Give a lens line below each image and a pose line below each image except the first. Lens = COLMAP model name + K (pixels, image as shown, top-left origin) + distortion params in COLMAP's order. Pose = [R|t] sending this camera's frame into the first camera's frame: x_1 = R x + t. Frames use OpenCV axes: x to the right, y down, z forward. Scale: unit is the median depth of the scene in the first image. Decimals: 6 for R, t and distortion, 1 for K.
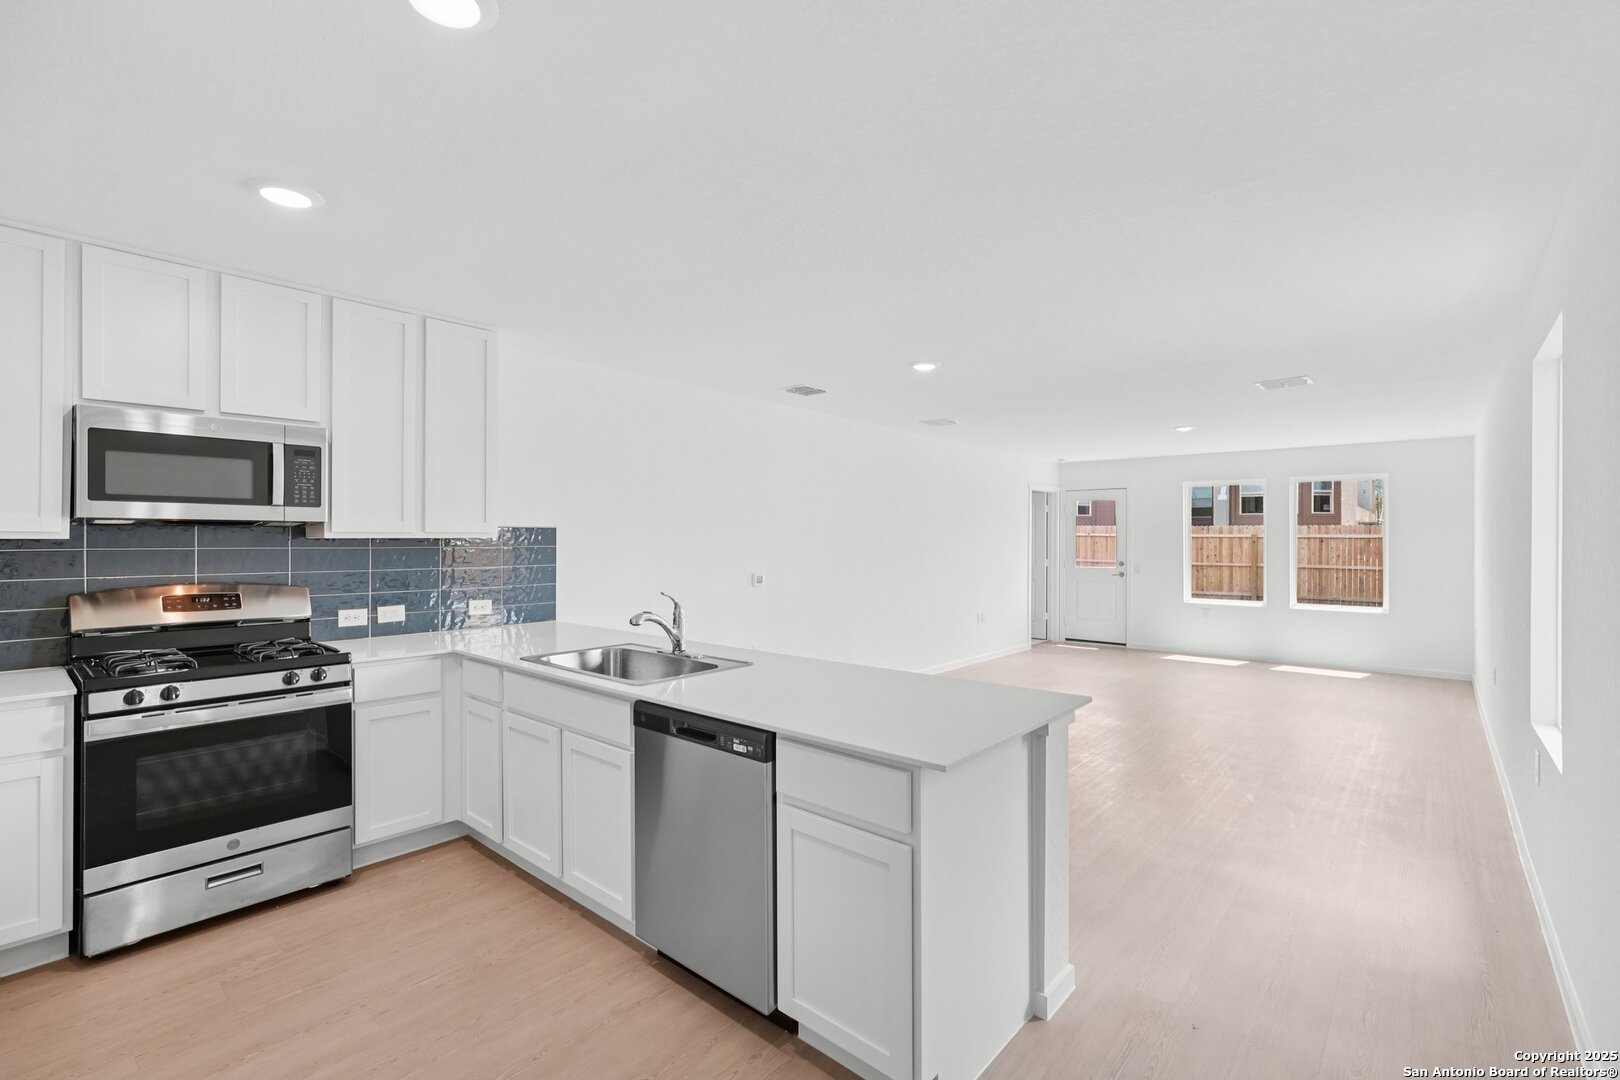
lens RADIAL K [[724.2, 0, 814.0], [0, 724.2, 544.9], [0, 0, 1]] dist [-0.003251, -0.000239]
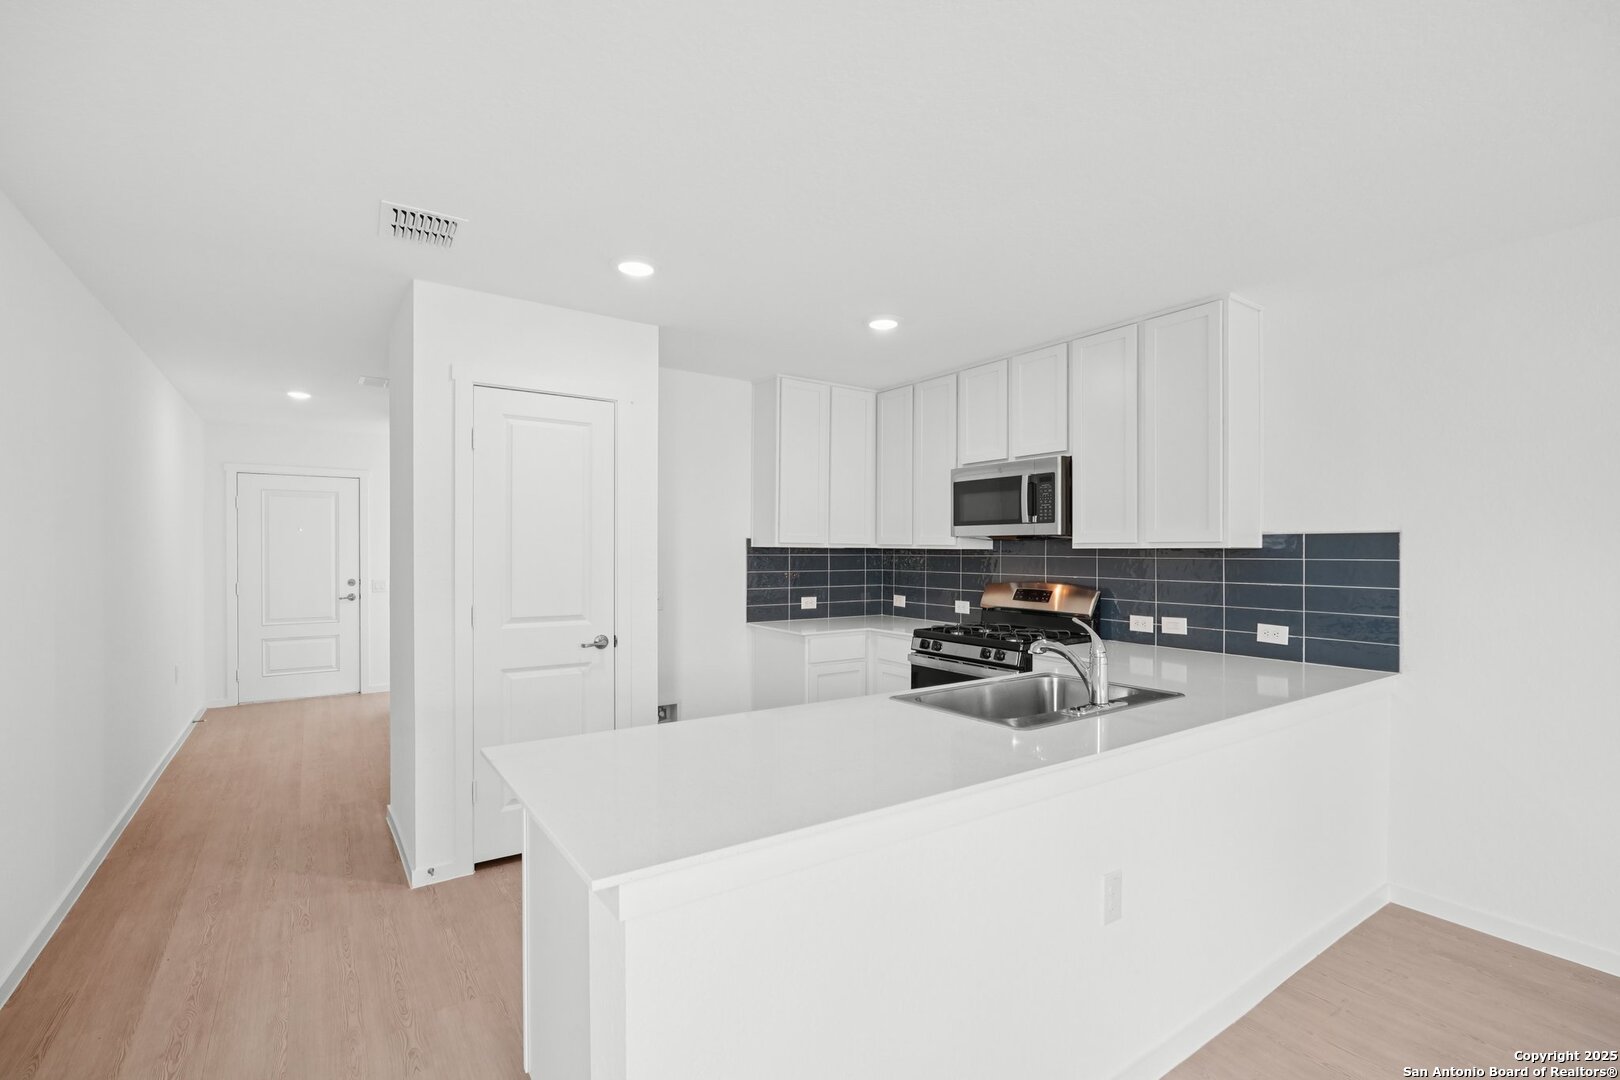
lens RADIAL K [[724.2, 0, 814.0], [0, 724.2, 544.9], [0, 0, 1]] dist [-0.003251, -0.000239]
pose [[-0.249692, -0.006766, -0.968302, 0.585008], [-0.007815, 0.999957, -0.004972, -0.006376], [0.968294, 0.006326, -0.249734, 0.924526]]
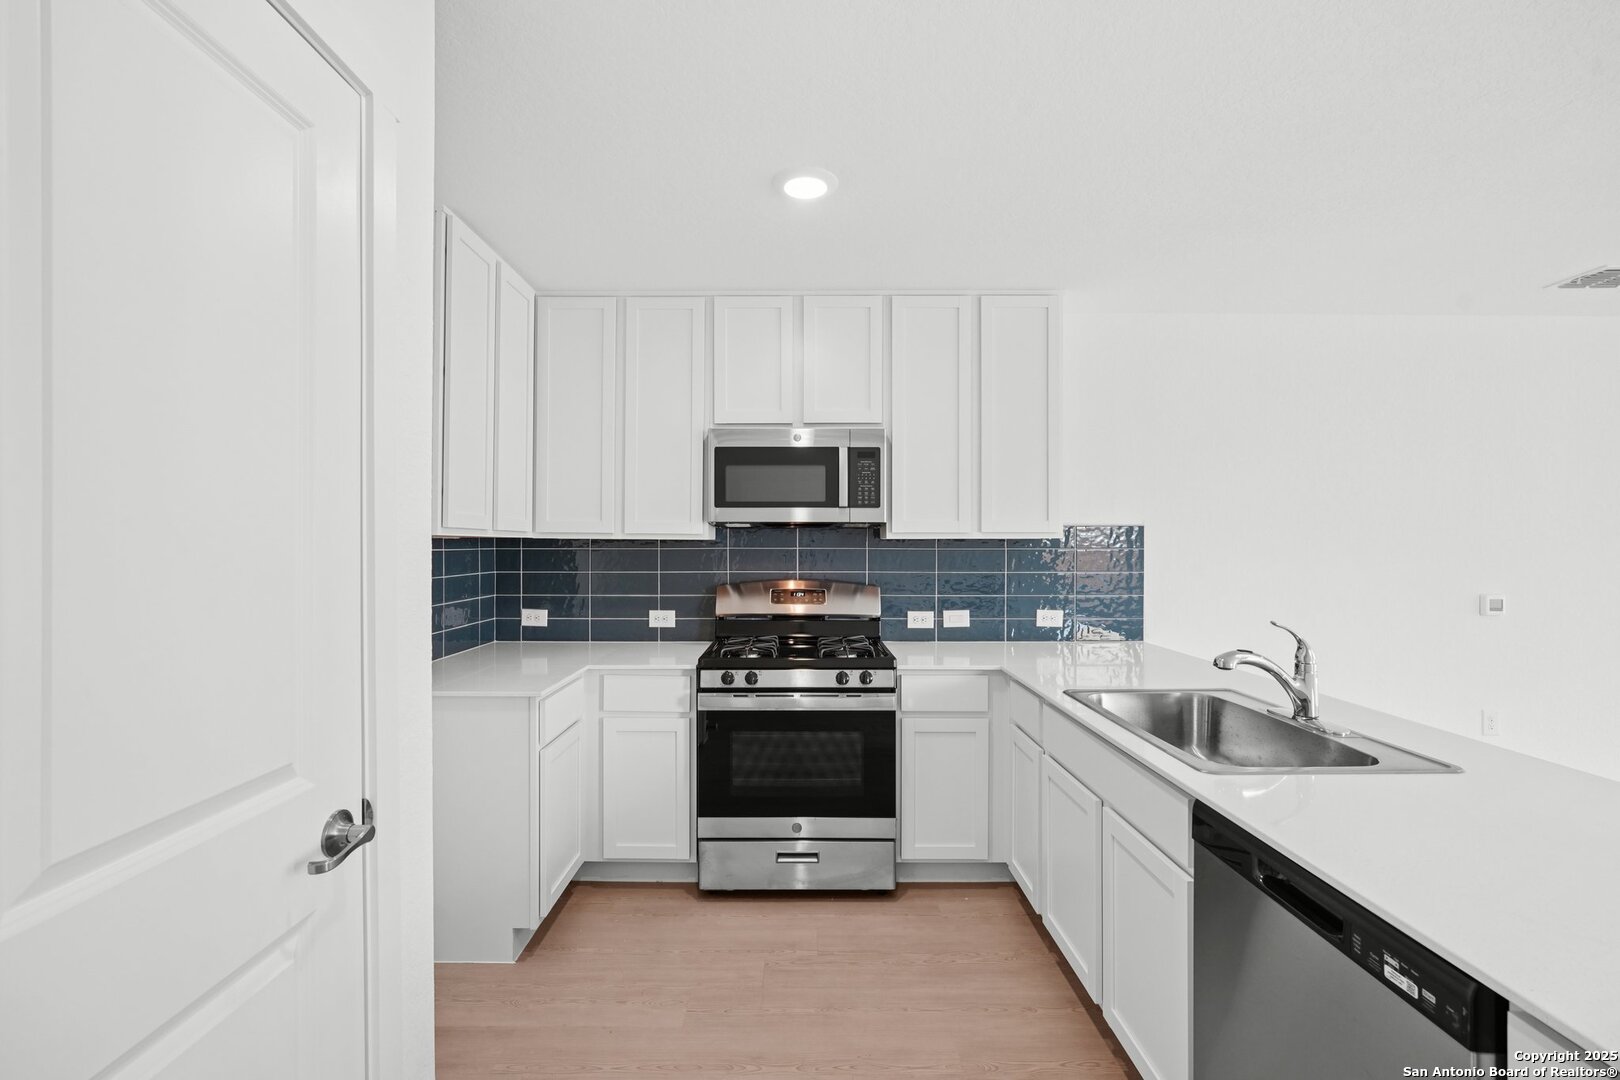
lens RADIAL K [[715.9, 0, 800.8], [0, 715.9, 540.5], [0, 0, 1]] dist [-0.025723, 0.013758]
pose [[0.650105, -0.001282, -0.759843, -0.004209], [-0.005653, 0.999963, -0.006523, 0.000023], [0.759823, 0.008536, 0.650073, 0.279962]]
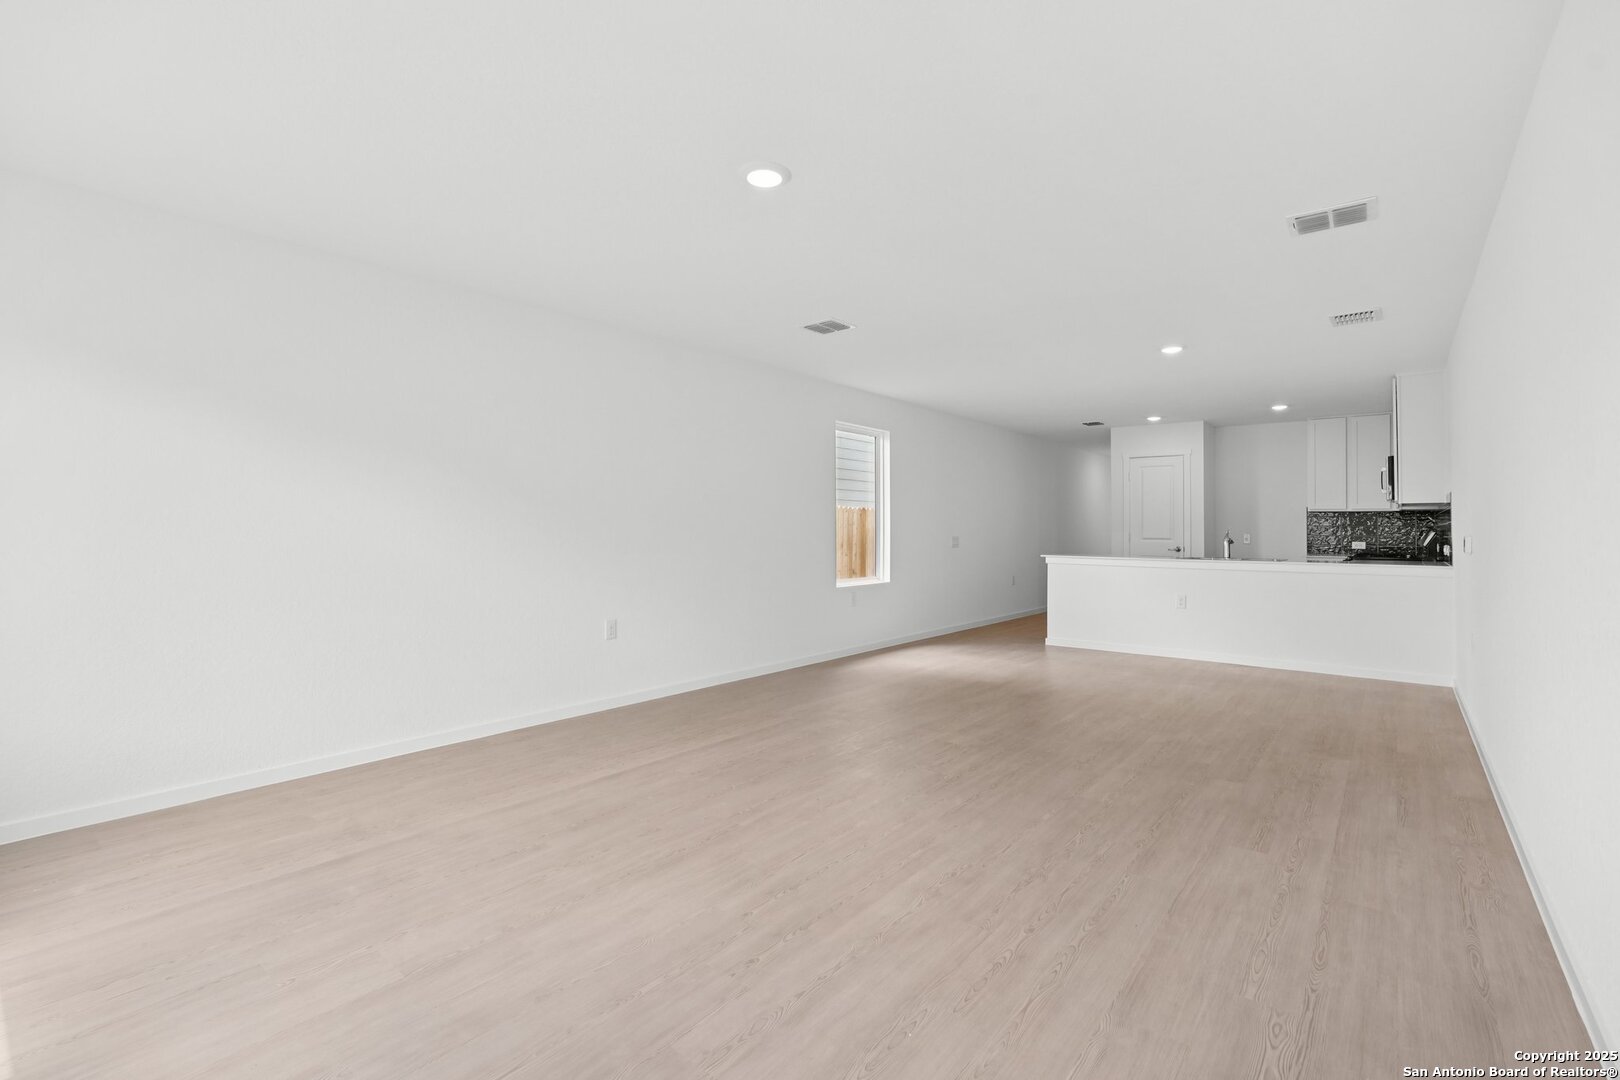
lens RADIAL K [[715.9, 0, 800.8], [0, 715.9, 540.5], [0, 0, 1]] dist [-0.025723, 0.013758]
pose [[-0.999924, -0.002584, -0.012034, 1.130306], [-0.002782, 0.999861, 0.016433, 0.063012], [0.011990, 0.016465, -0.999793, 3.158063]]
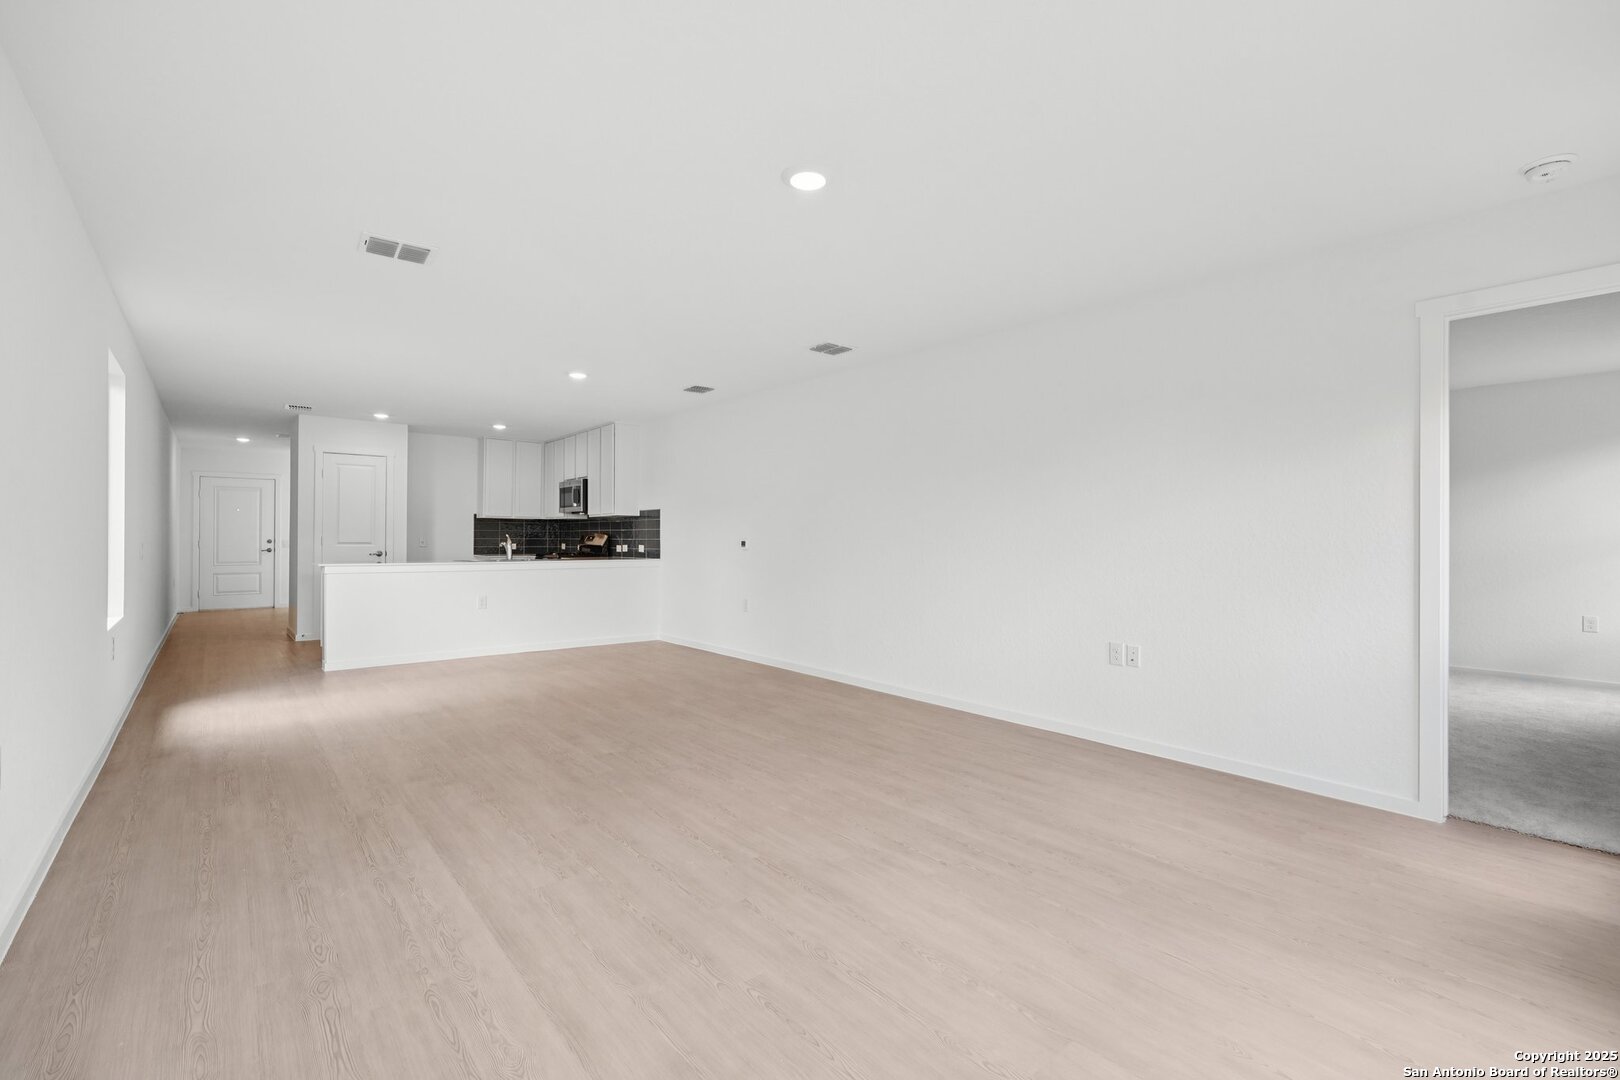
lens RADIAL K [[726.2, 0, 818.3], [0, 726.2, 534.2], [0, 0, 1]] dist [0.001310, 0.000323]
pose [[-0.168874, -0.007471, -0.985609, 2.038312], [-0.009995, 0.999933, -0.005867, 0.068074], [0.985587, 0.008860, -0.168937, 2.454127]]
